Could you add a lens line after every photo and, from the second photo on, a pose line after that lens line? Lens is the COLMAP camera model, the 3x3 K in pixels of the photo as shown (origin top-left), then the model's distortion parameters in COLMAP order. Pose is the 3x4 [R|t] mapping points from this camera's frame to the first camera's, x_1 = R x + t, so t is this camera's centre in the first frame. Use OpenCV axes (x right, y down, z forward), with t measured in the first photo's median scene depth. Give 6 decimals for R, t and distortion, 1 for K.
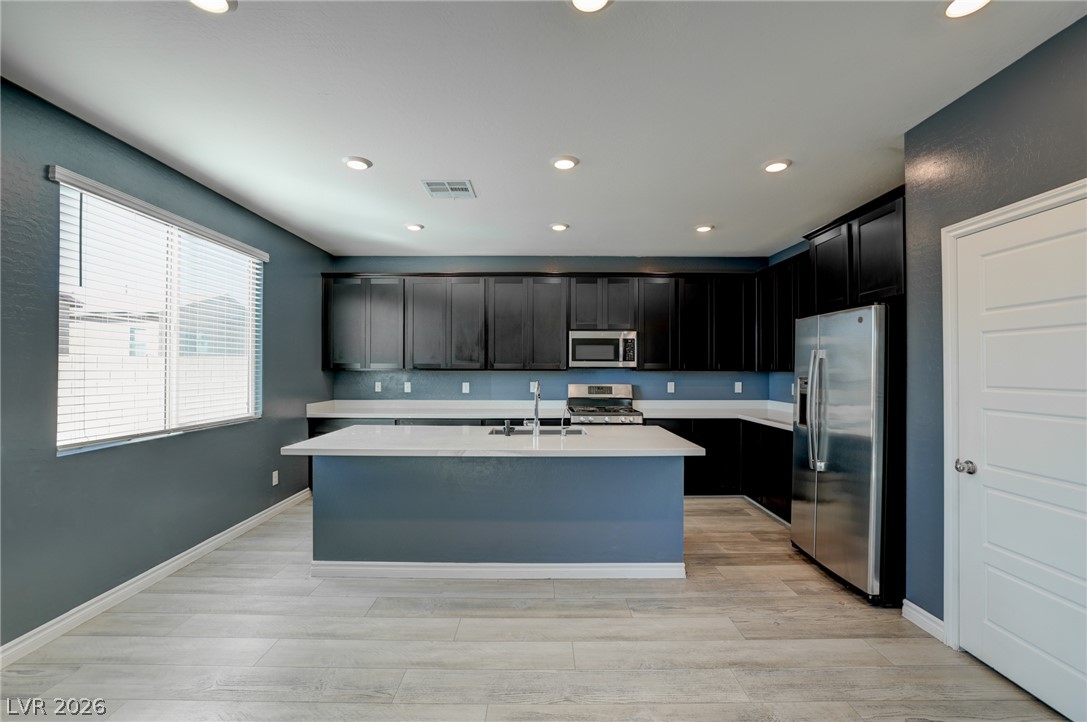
lens RADIAL K [[468.1, 0, 539.8], [0, 468.1, 365.6], [0, 0, 1]] dist [-0.041023, 0.013086]
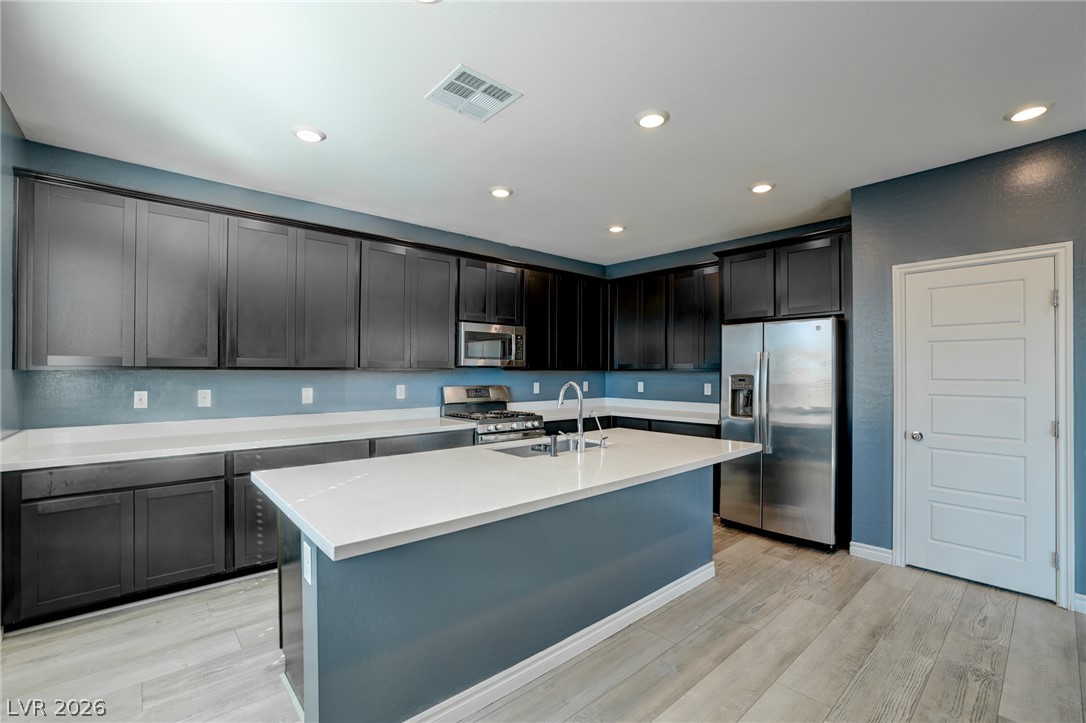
lens RADIAL K [[467.6, 0, 539.8], [0, 467.6, 369.5], [0, 0, 1]] dist [-0.041023, 0.013086]
pose [[0.753564, 0.001361, 0.657373, -0.527381], [-0.003868, 0.999990, 0.002364, 0.009702], [-0.657363, -0.004324, 0.753562, 0.416790]]
